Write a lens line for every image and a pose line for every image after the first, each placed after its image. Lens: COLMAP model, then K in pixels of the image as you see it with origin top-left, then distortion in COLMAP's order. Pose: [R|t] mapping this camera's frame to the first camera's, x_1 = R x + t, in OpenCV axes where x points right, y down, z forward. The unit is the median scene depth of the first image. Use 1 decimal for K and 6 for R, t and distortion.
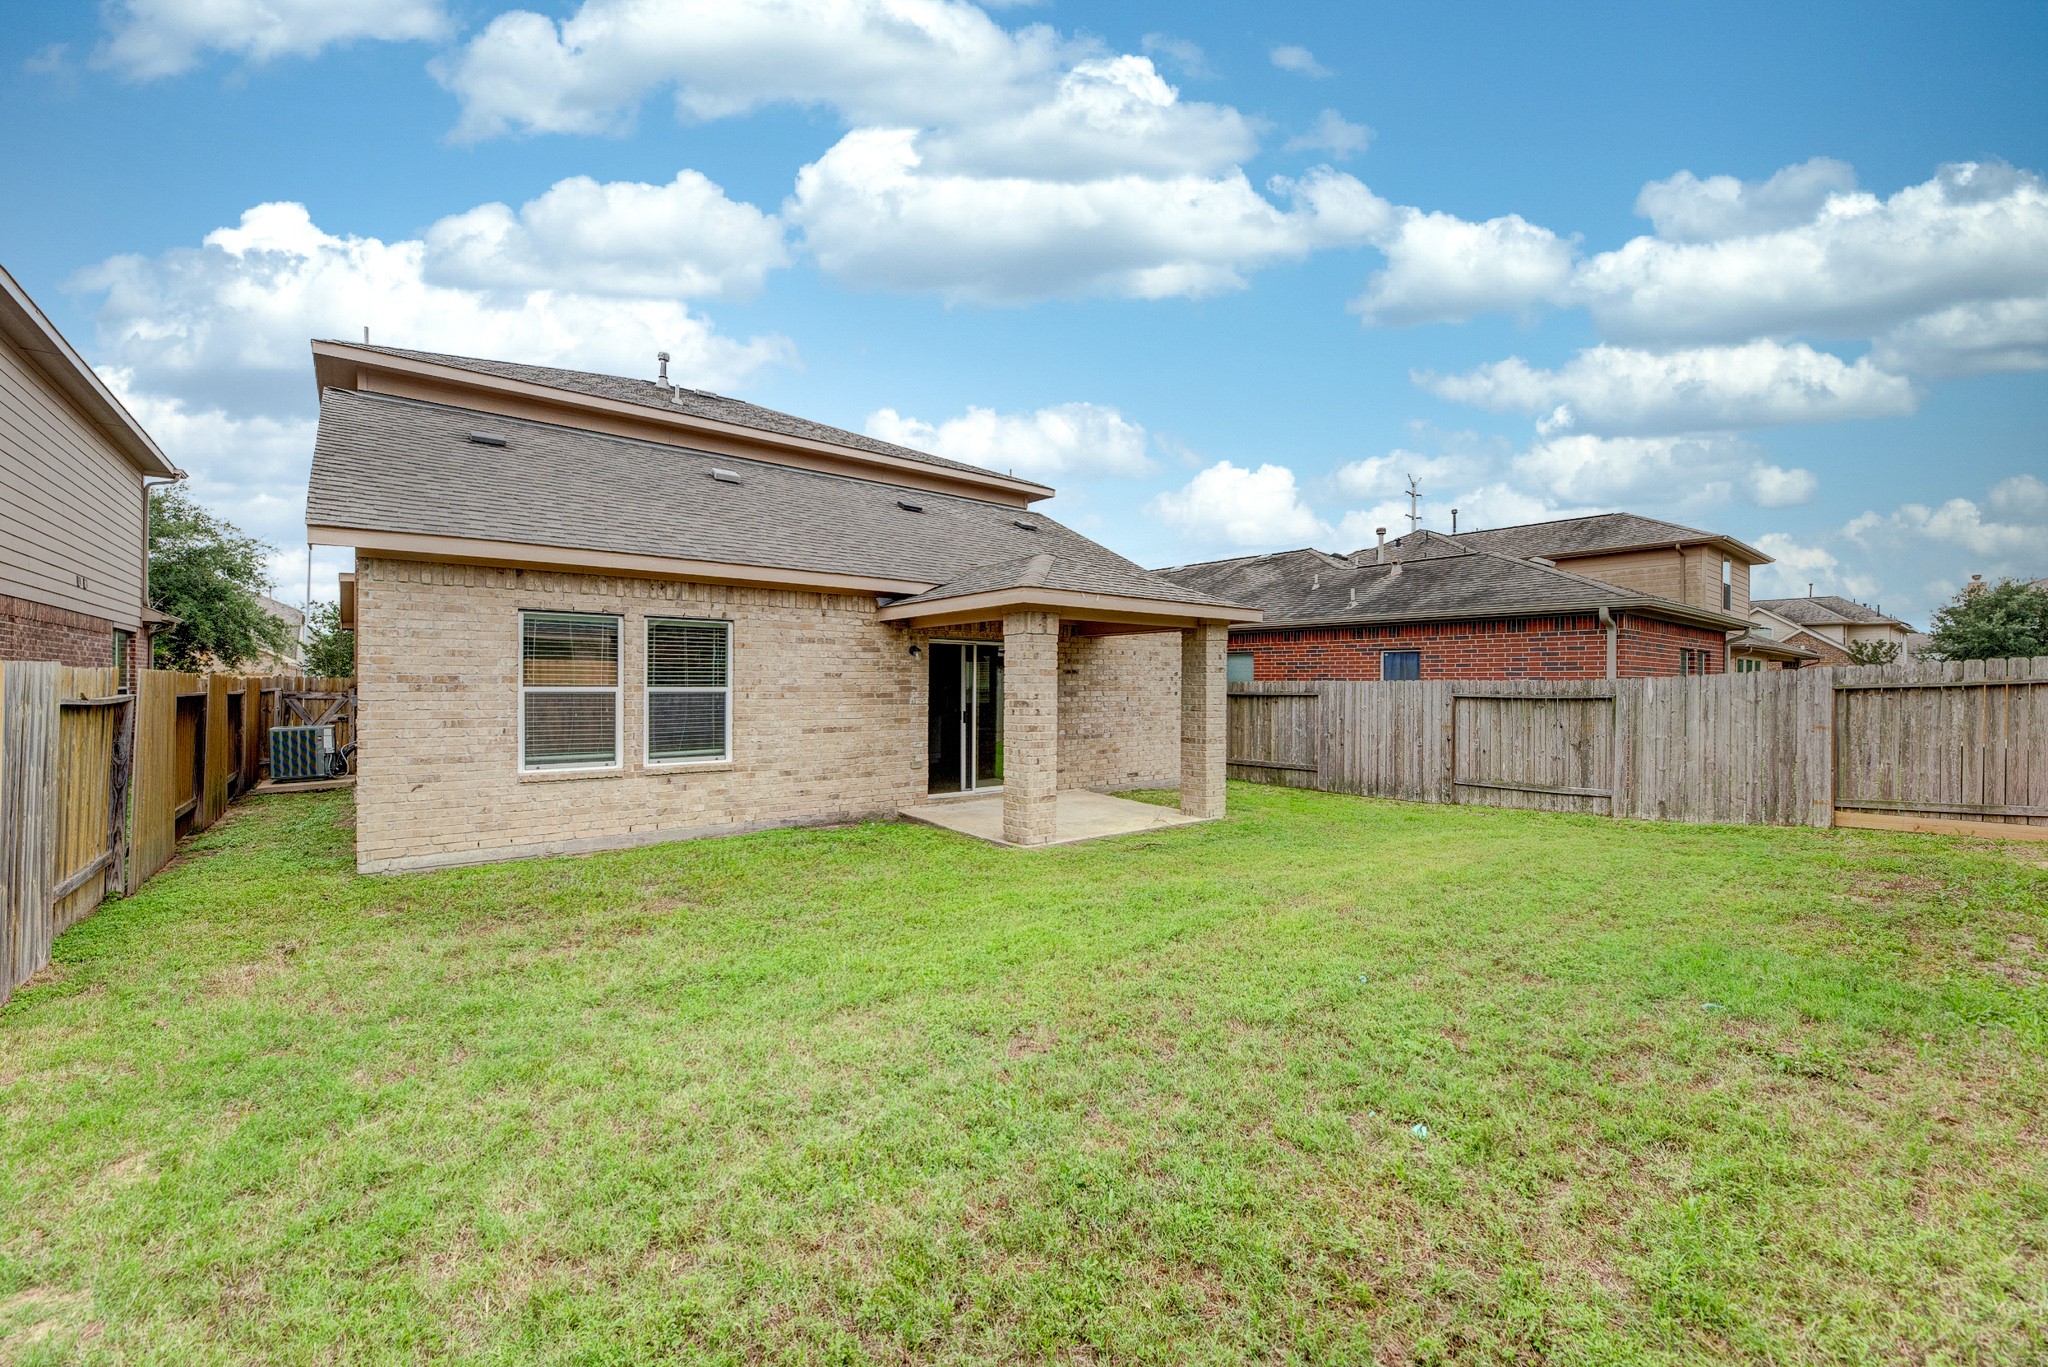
lens RADIAL K [[820.0, 0, 1039.5], [0, 820.0, 685.4], [0, 0, 1]] dist [-0.000953, -0.000160]
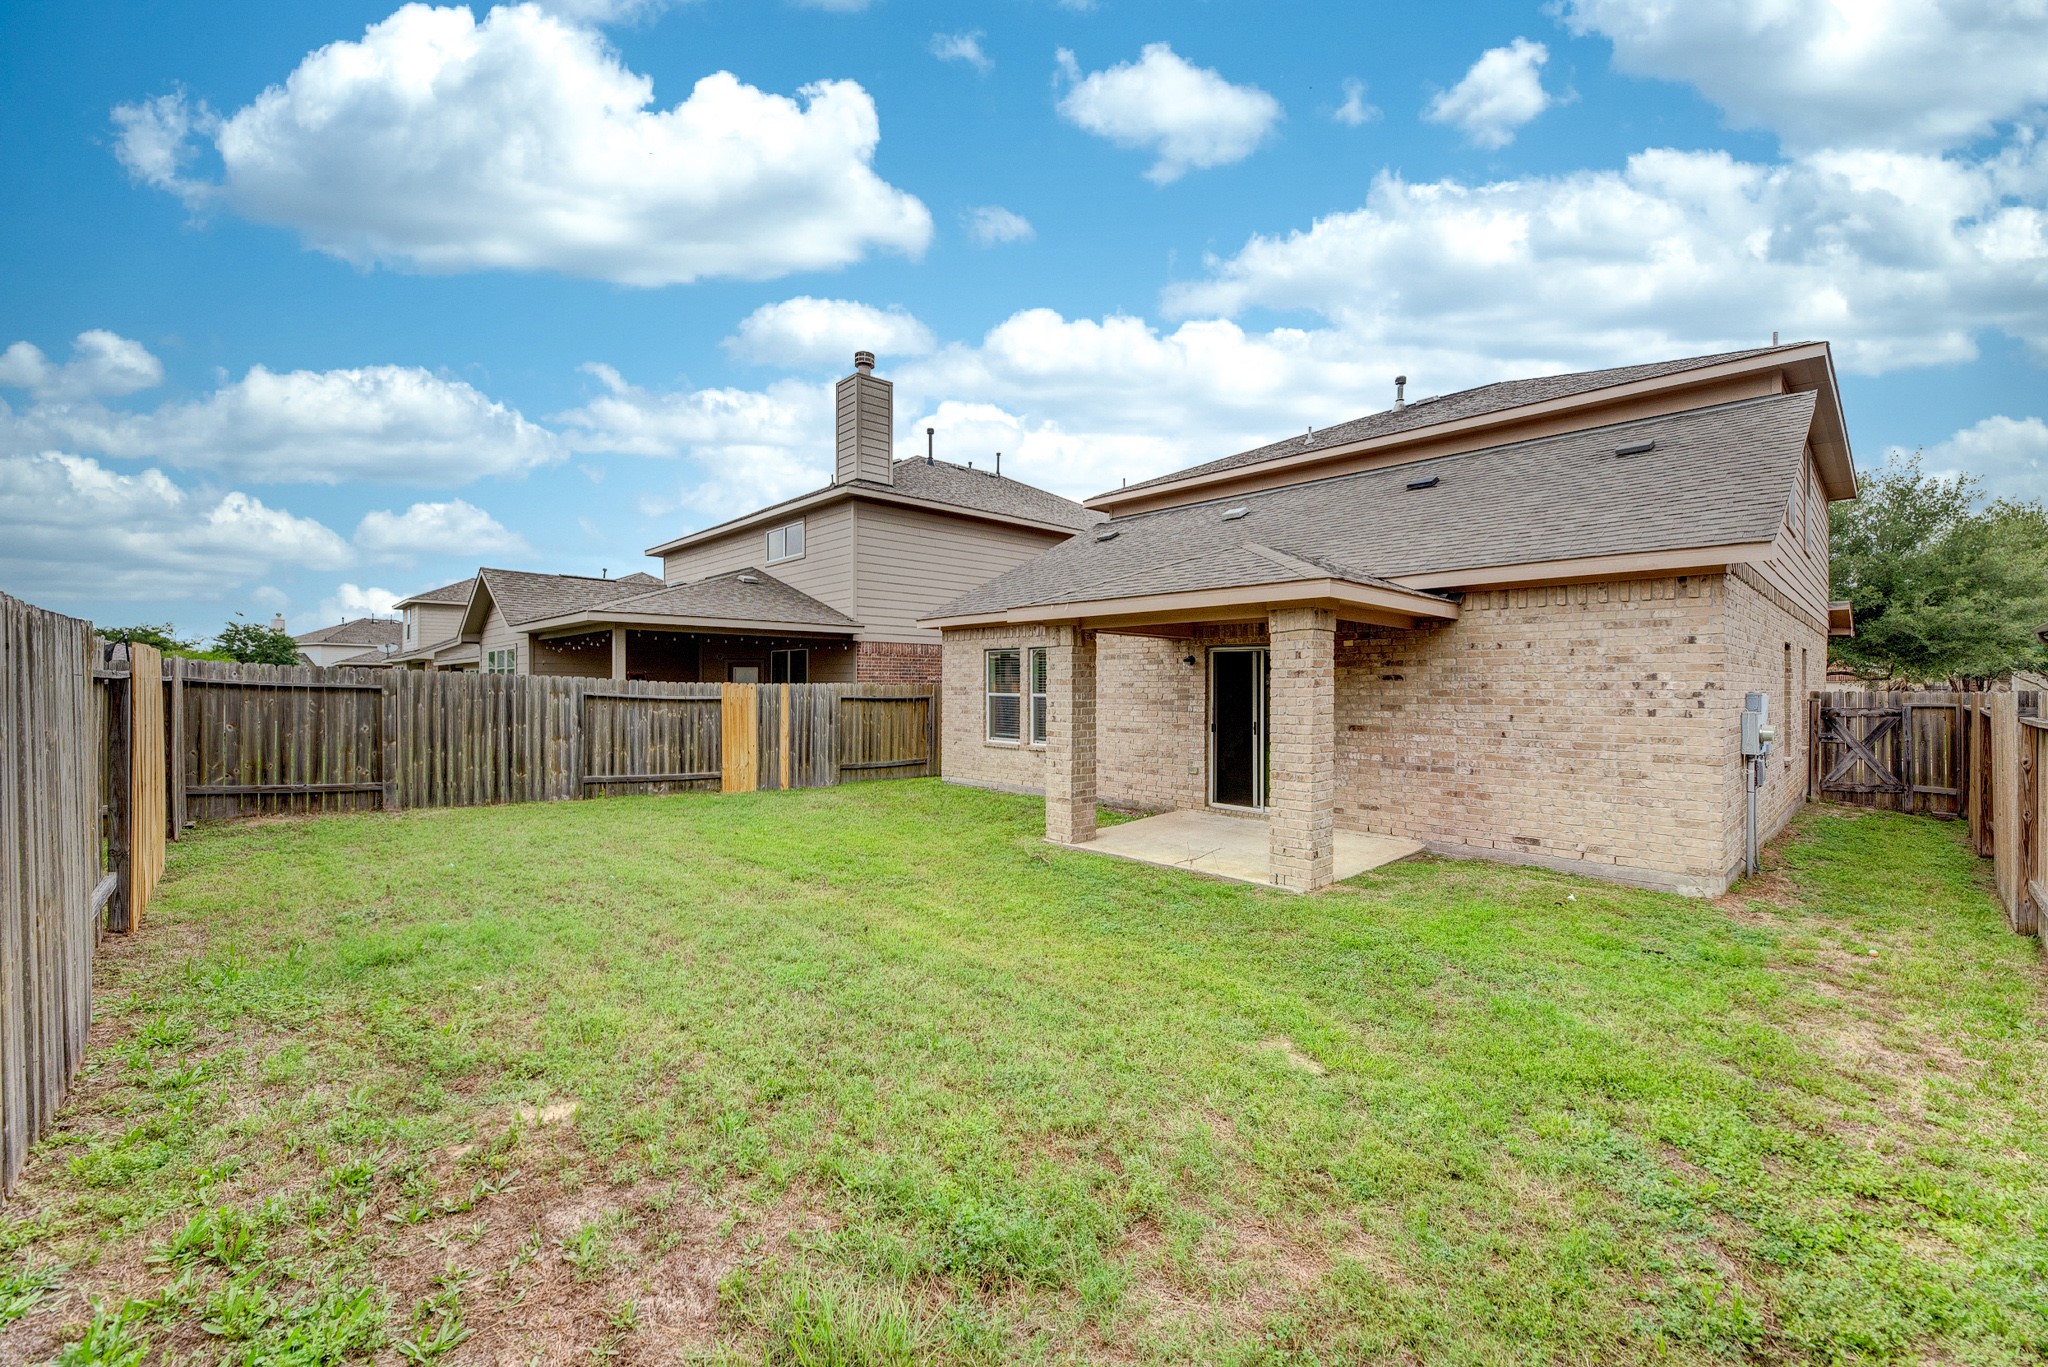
lens RADIAL K [[820.0, 0, 1039.5], [0, 820.0, 685.4], [0, 0, 1]] dist [-0.000953, -0.000160]
pose [[0.084653, -0.004262, -0.996401, 0.866058], [-0.005053, 0.999976, -0.004707, -0.004996], [0.996398, 0.005433, 0.084629, 0.715406]]
